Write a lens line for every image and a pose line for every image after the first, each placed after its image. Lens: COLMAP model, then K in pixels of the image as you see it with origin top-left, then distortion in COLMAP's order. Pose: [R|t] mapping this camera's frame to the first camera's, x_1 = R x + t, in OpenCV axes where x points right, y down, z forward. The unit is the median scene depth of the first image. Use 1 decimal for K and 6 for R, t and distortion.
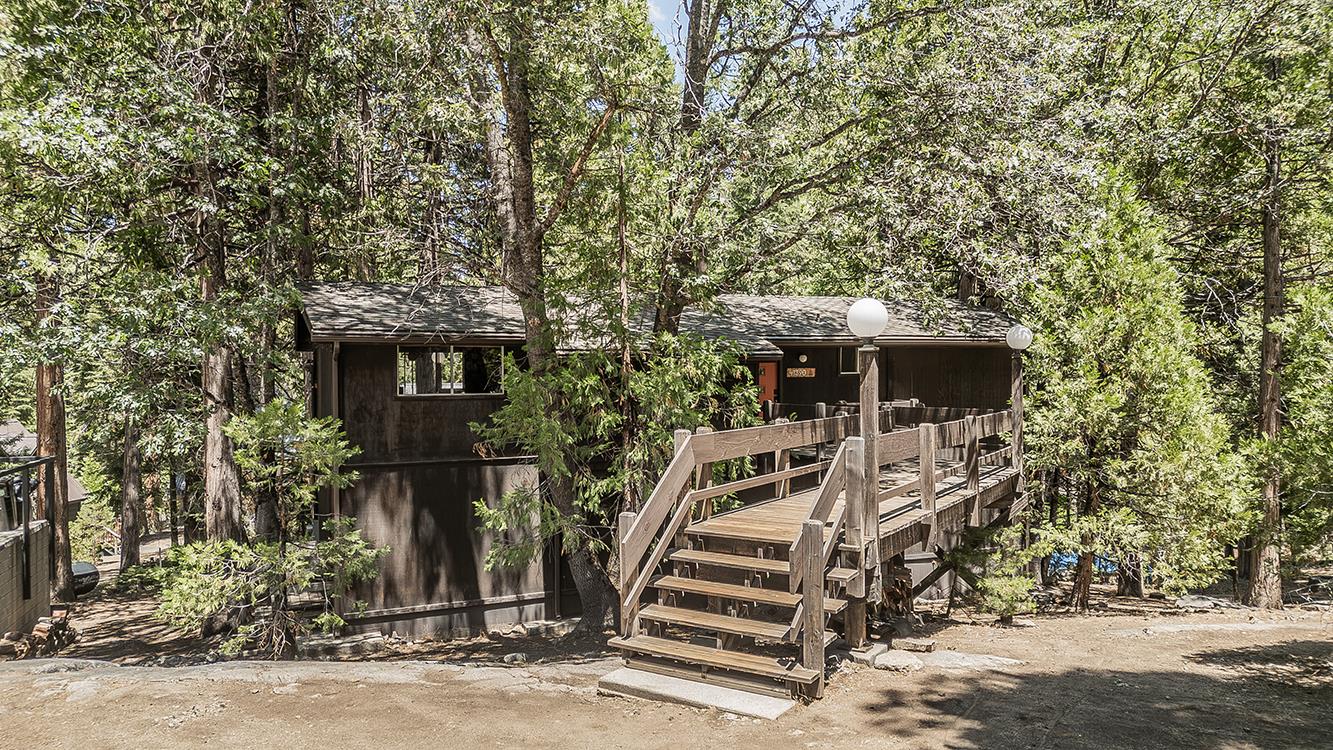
lens RADIAL K [[930.0, 0, 673.2], [0, 930.0, 379.8], [0, 0, 1]] dist [0.045099, 0.001206]
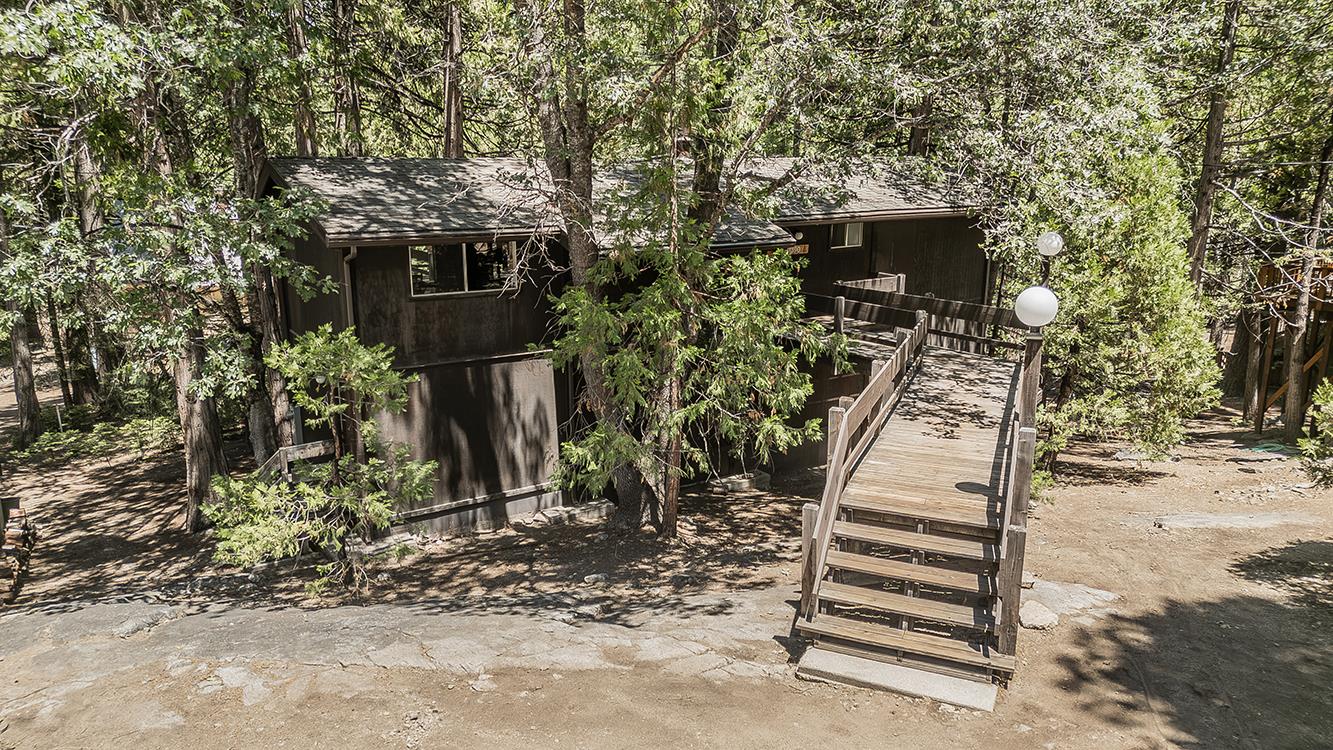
lens RADIAL K [[930.0, 0, 673.2], [0, 930.0, 379.8], [0, 0, 1]] dist [0.045099, 0.001206]
pose [[0.987648, -0.028626, 0.154052, -0.185676], [-0.006726, 0.974518, 0.224208, -0.116450], [-0.156545, -0.222475, 0.962288, 0.032863]]
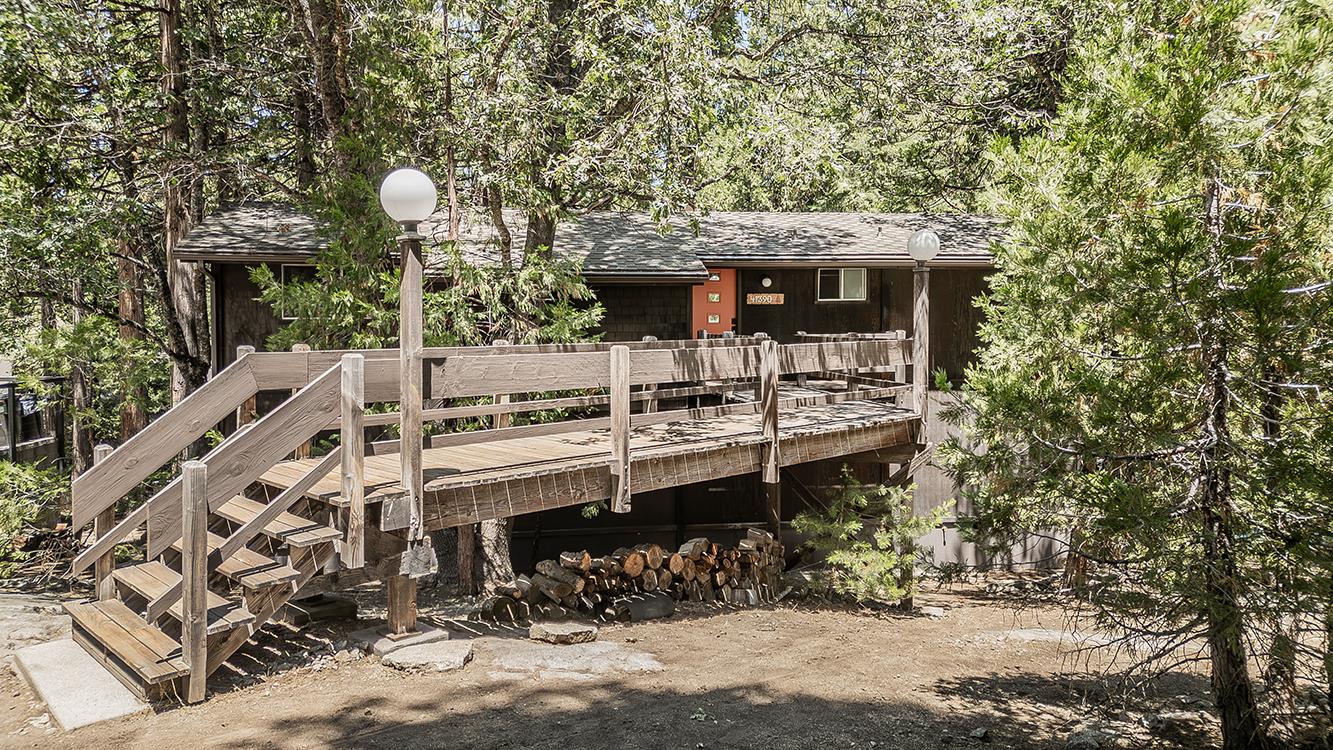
lens RADIAL K [[950.9, 0, 666.5], [0, 950.9, 375.0], [0, 0, 1]] dist [0.039150, -0.000371]
pose [[0.971758, 0.021529, -0.234994, 0.306426], [-0.009085, 0.998505, 0.053909, 0.018421], [0.235803, -0.050252, 0.970501, 0.167001]]
